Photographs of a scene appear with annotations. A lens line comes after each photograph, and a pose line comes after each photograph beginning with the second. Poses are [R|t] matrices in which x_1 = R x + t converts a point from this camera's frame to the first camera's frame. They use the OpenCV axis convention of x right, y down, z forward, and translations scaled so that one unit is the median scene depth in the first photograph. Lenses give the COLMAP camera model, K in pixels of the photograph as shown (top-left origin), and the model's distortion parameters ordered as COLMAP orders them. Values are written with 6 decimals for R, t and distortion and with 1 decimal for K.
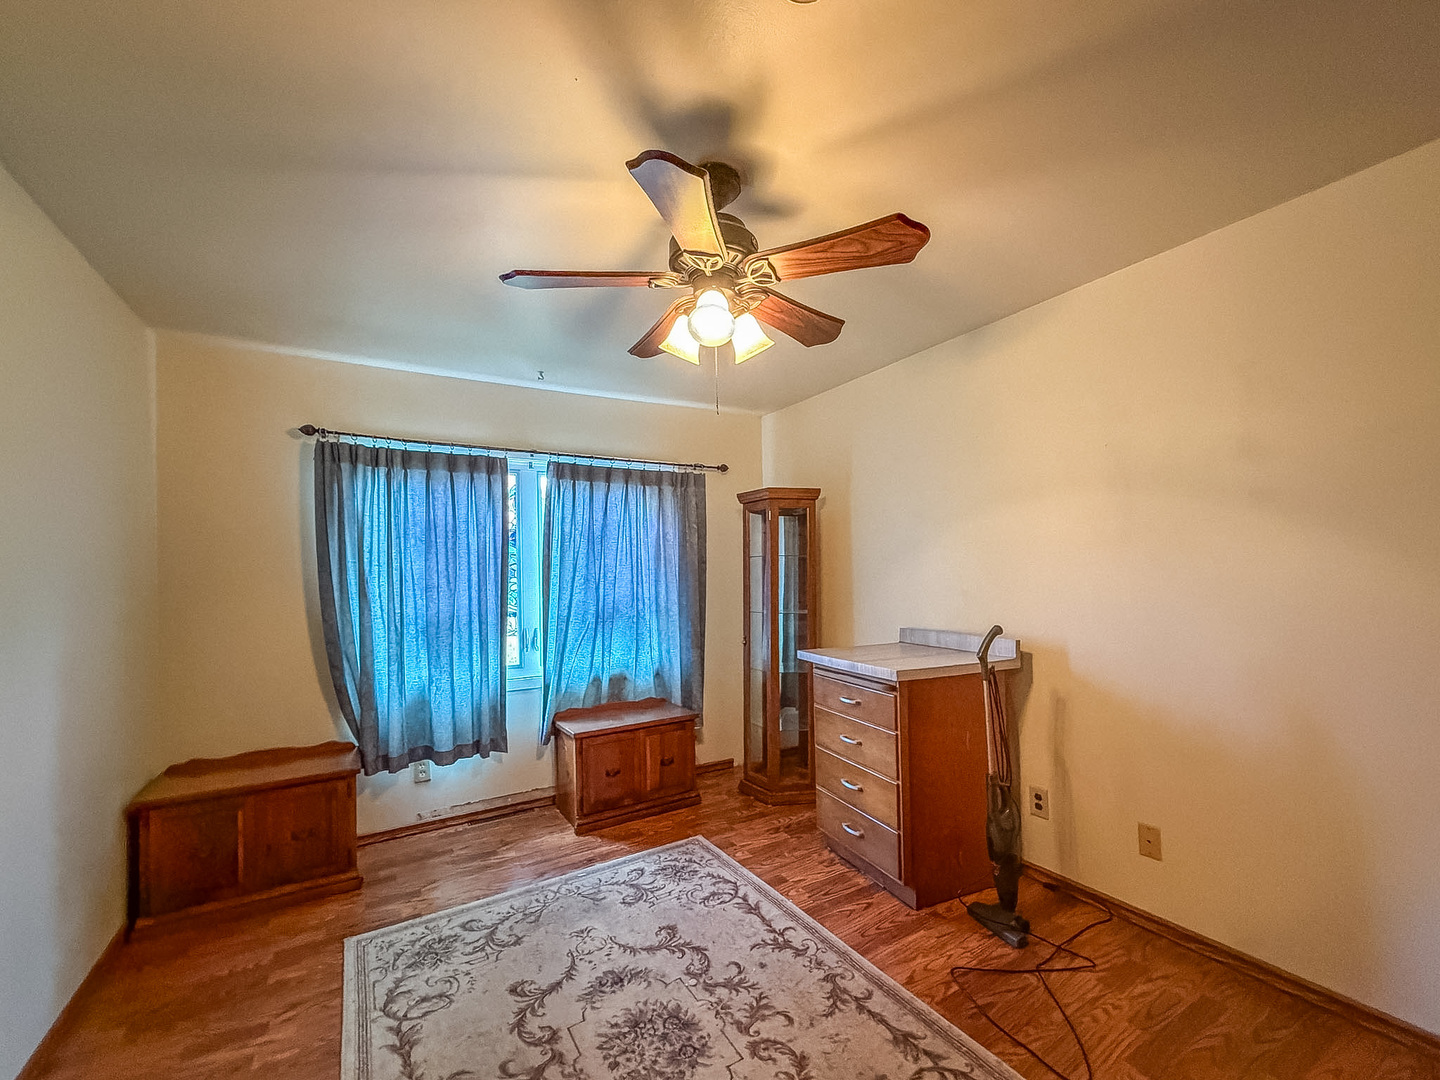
lens RADIAL K [[594.3, 0, 708.7], [0, 594.3, 574.5], [0, 0, 1]] dist [-0.000503, -0.000079]
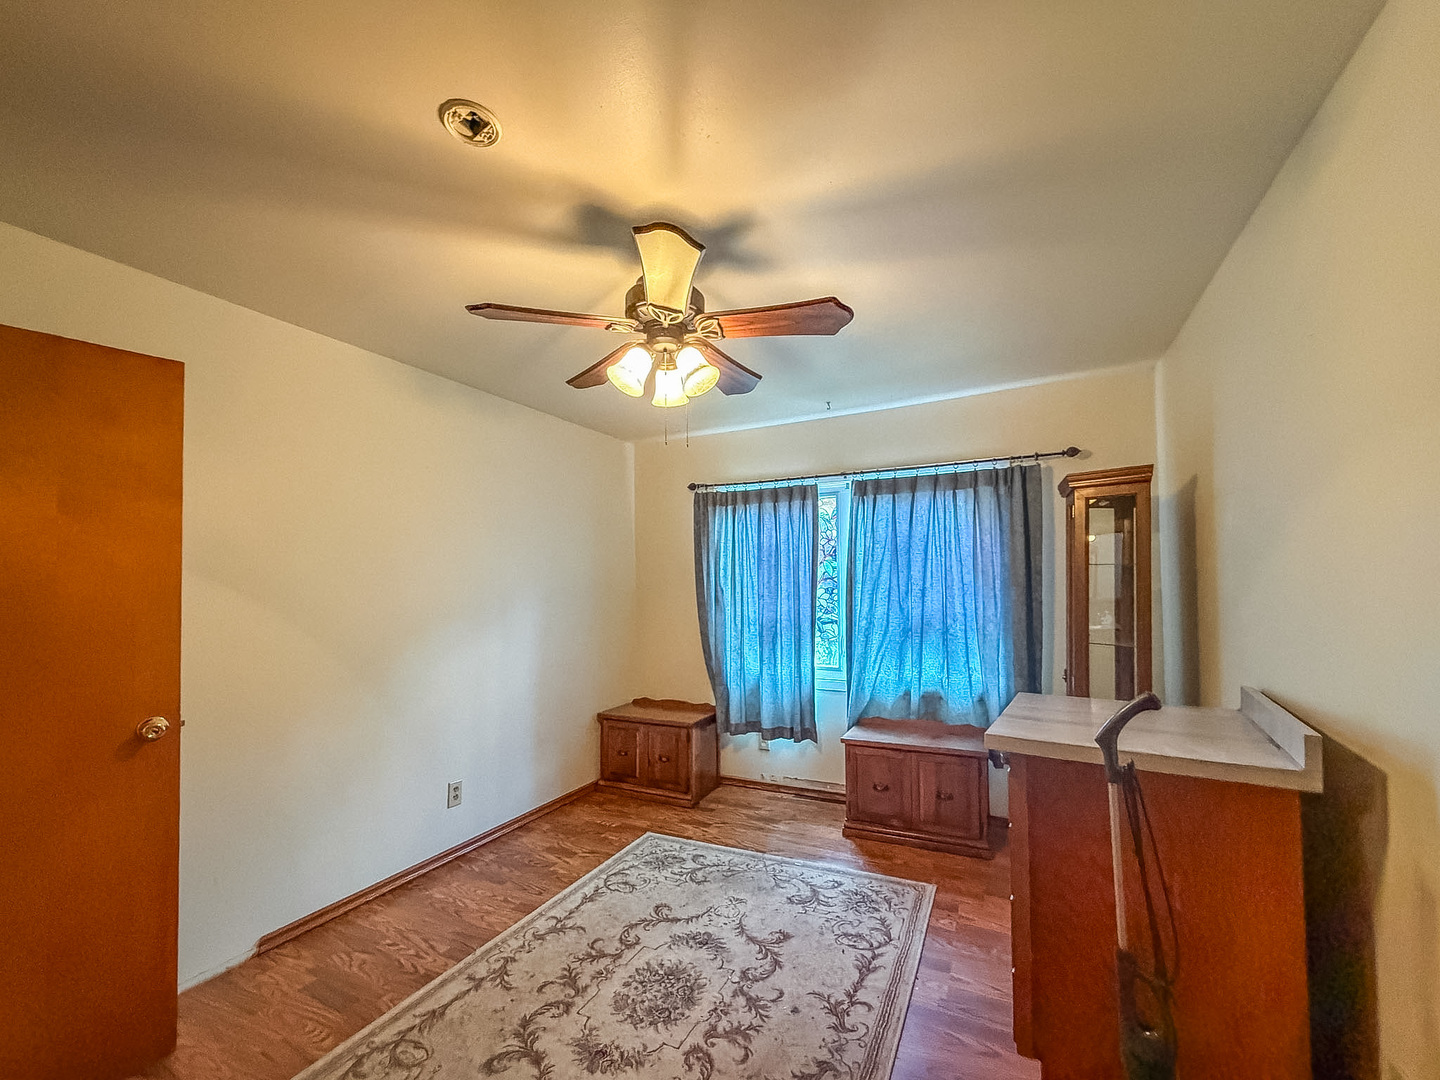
lens RADIAL K [[572.7, 0, 722.2], [0, 572.7, 575.1], [0, 0, 1]] dist [0.000385, 0.000011]
pose [[0.561013, -0.004766, -0.827793, 0.499461], [-0.000079, 0.999983, -0.005811, -0.016420], [0.827807, 0.003325, 0.561003, 0.252191]]
